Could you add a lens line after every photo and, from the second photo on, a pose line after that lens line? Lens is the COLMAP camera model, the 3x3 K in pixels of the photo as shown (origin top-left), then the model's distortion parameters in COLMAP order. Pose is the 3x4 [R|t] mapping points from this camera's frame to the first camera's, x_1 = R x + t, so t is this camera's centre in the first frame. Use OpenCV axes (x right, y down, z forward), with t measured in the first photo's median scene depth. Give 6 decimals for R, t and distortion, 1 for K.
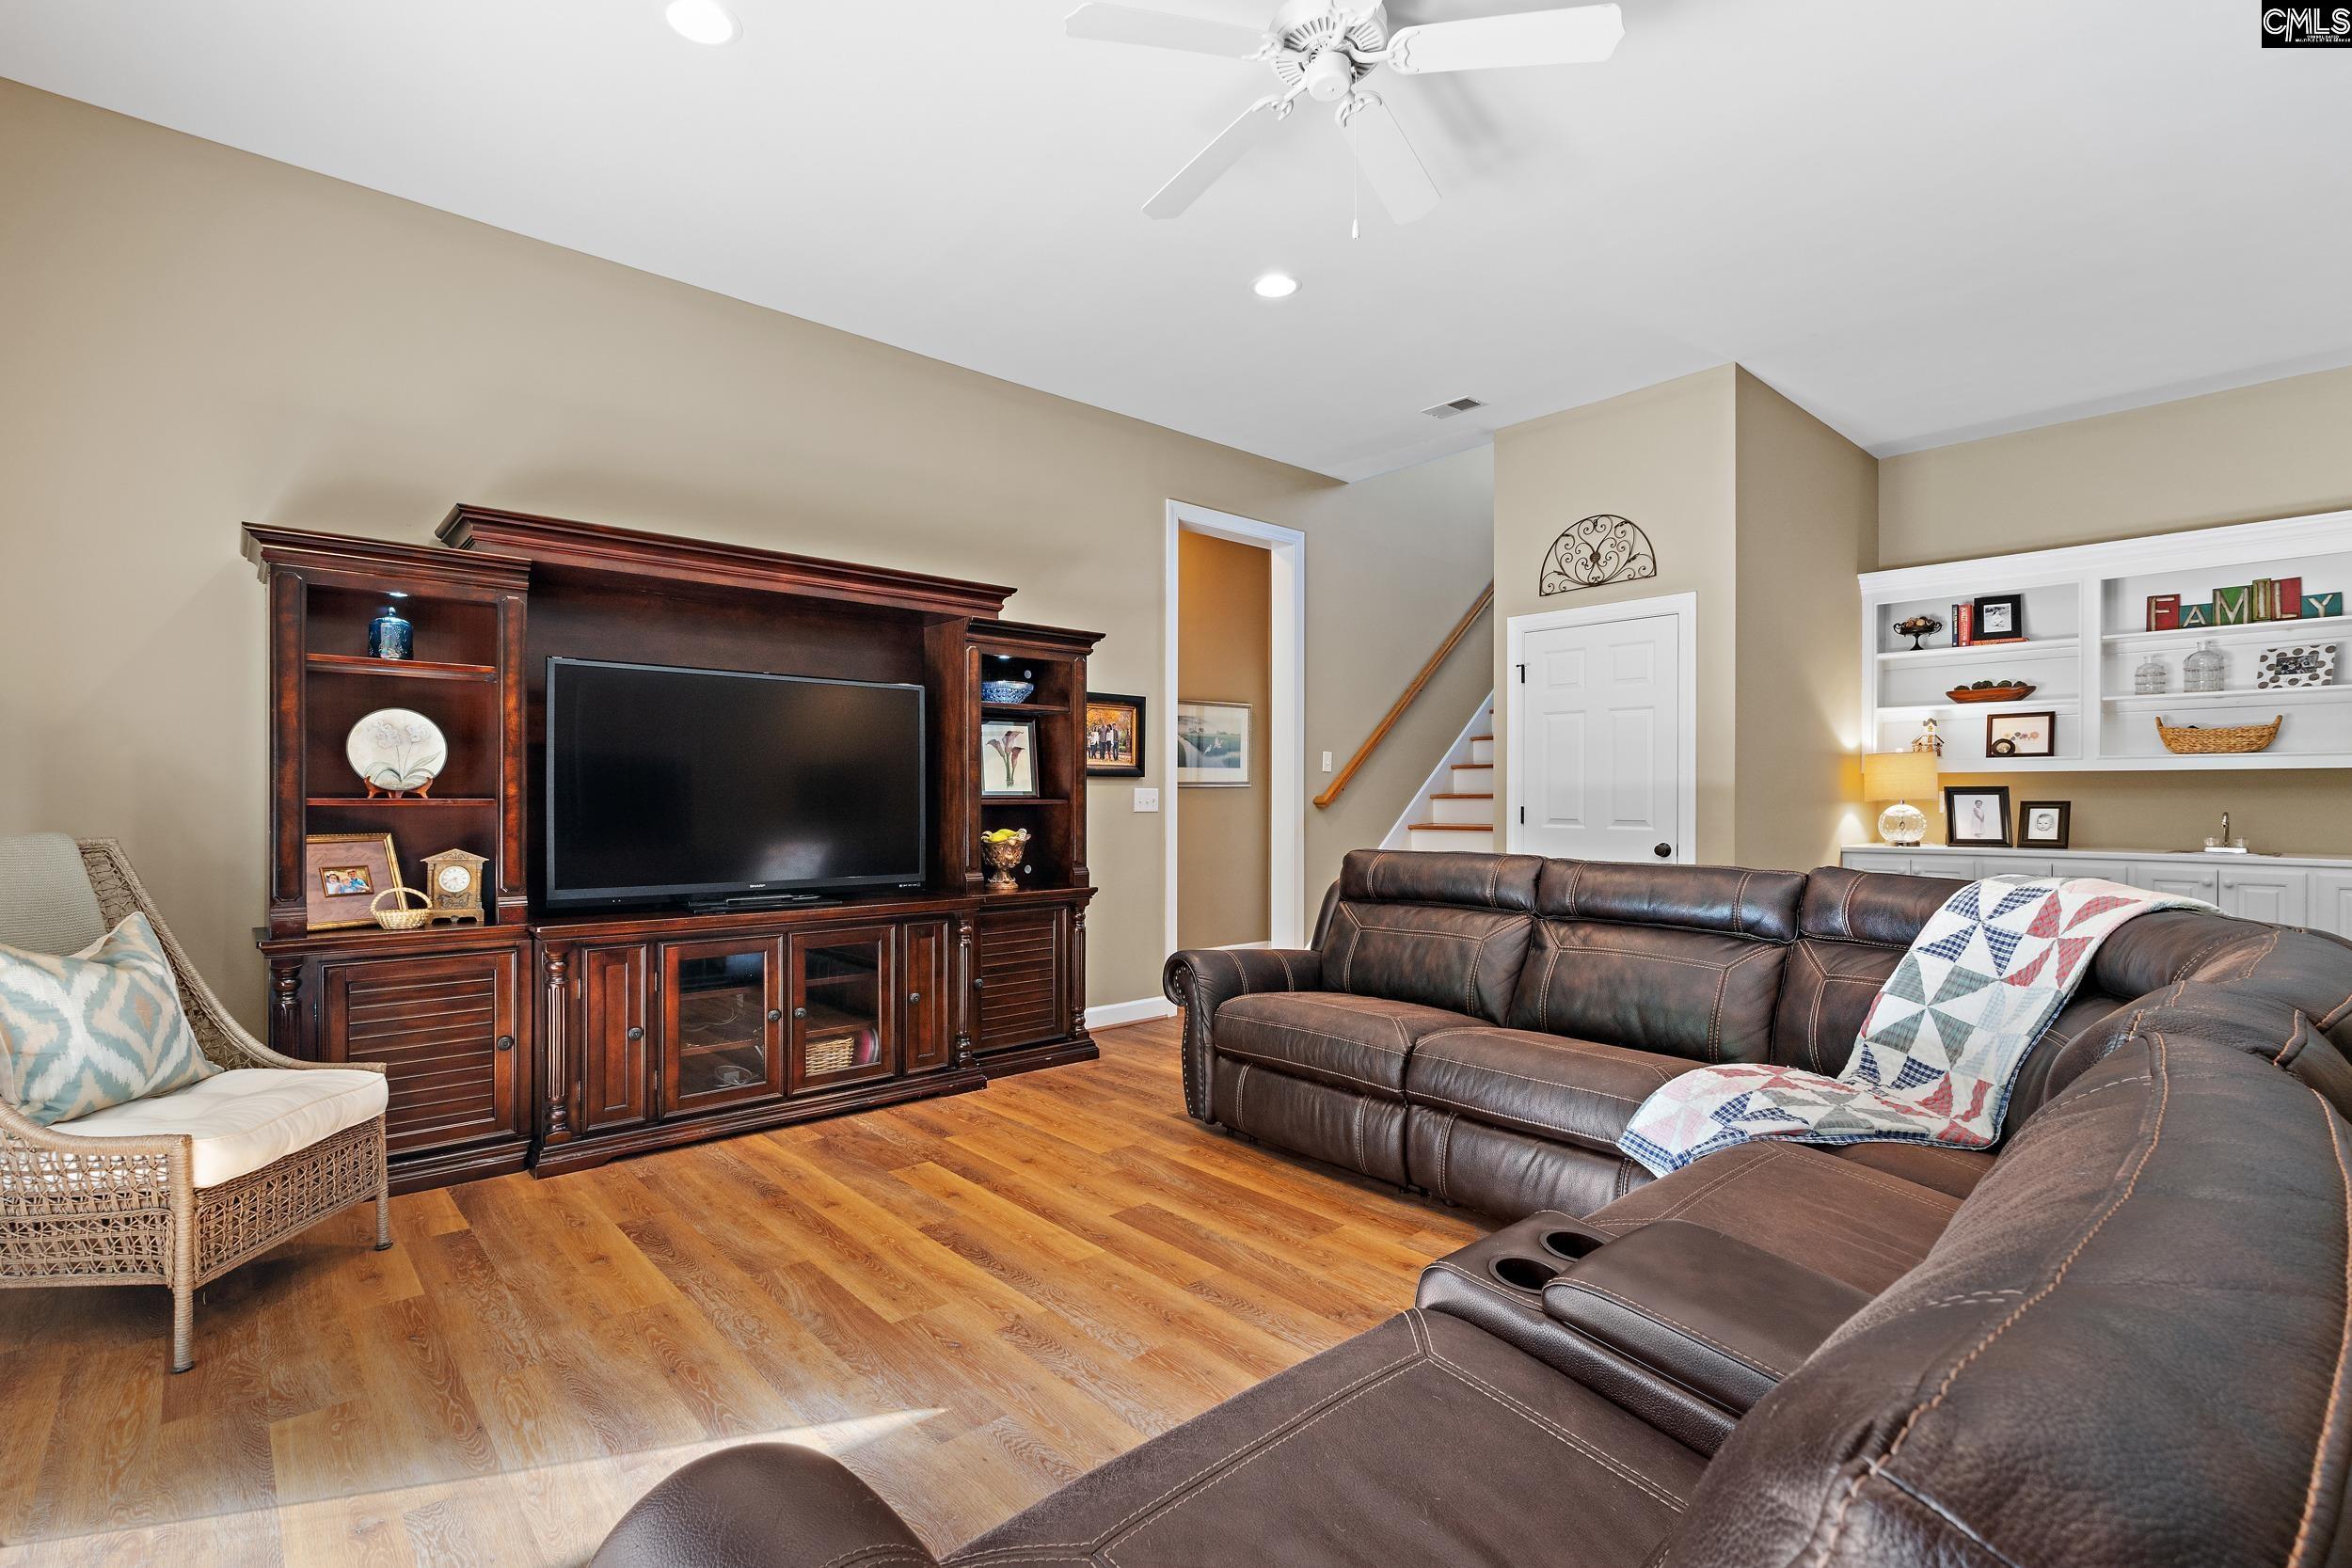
lens RADIAL K [[1079.2, 0, 1180.0], [0, 1079.2, 804.4], [0, 0, 1]] dist [-0.000304, 0.001259]
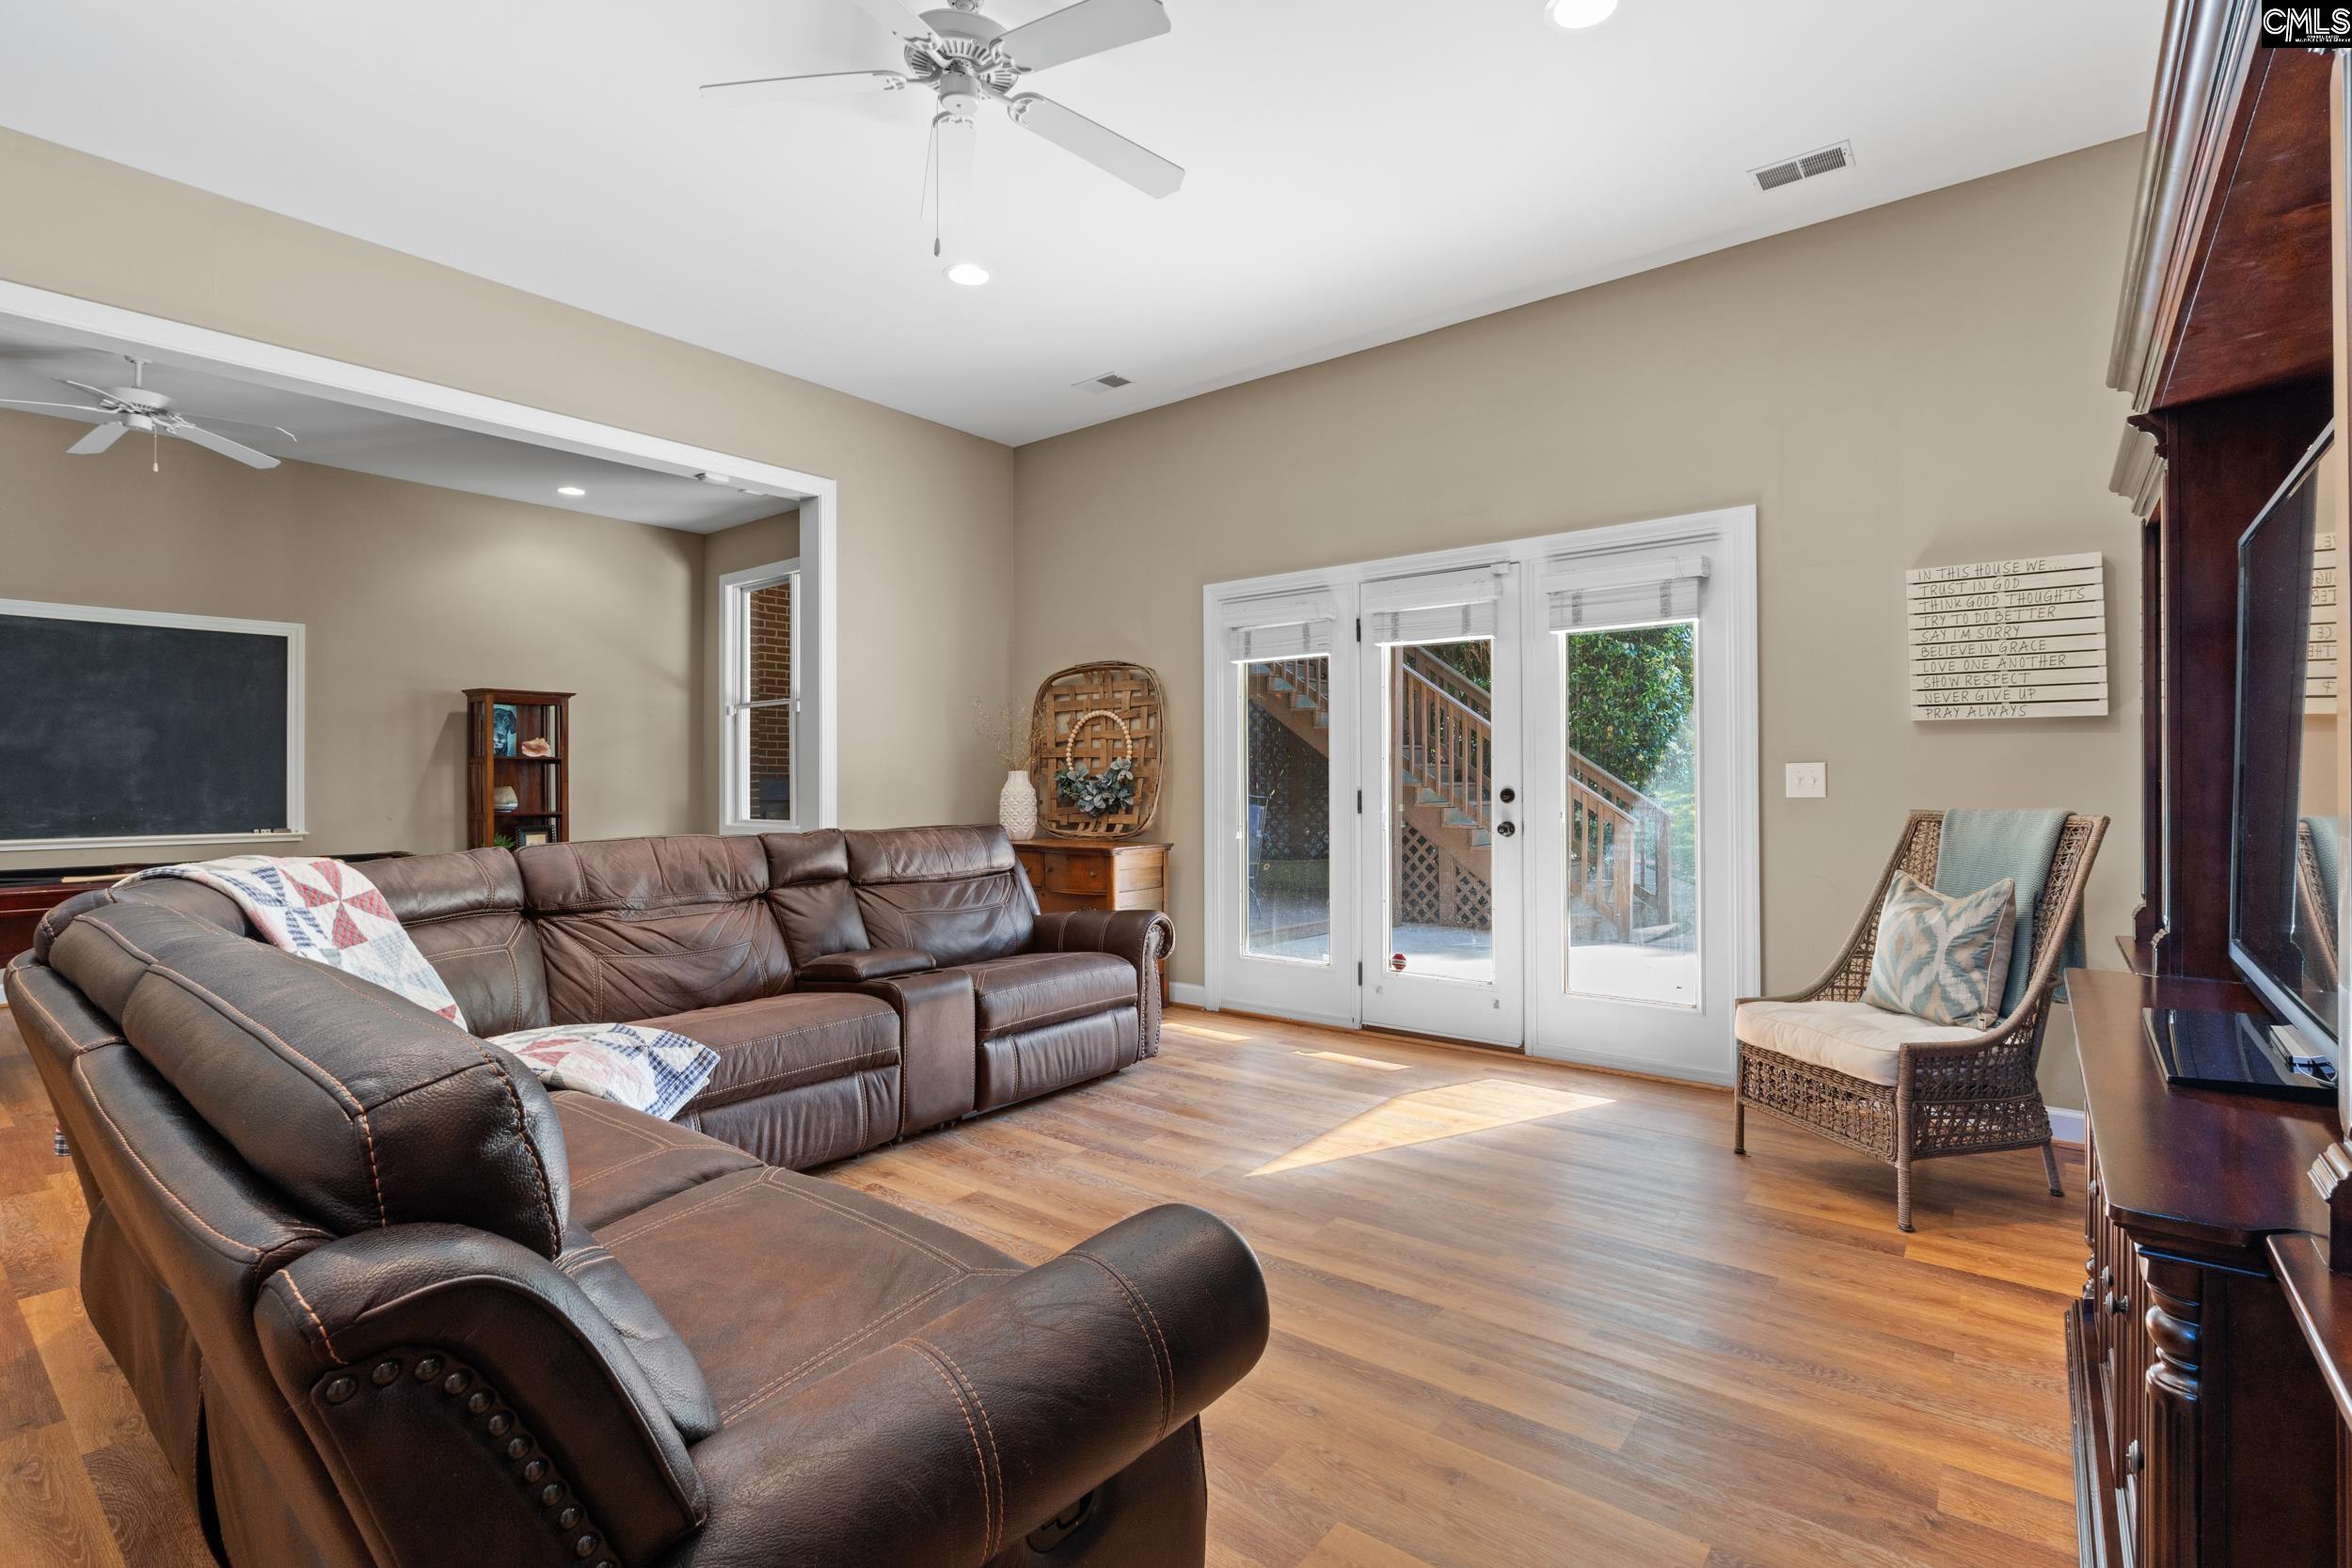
lens RADIAL K [[1079.2, 0, 1179.3], [0, 1079.2, 780.1], [0, 0, 1]] dist [-0.000304, 0.001259]
pose [[-0.985806, -0.000078, -0.167889, 0.089724], [-0.000763, 0.999992, 0.004017, -0.009643], [0.167888, 0.004088, -0.985798, 1.742537]]
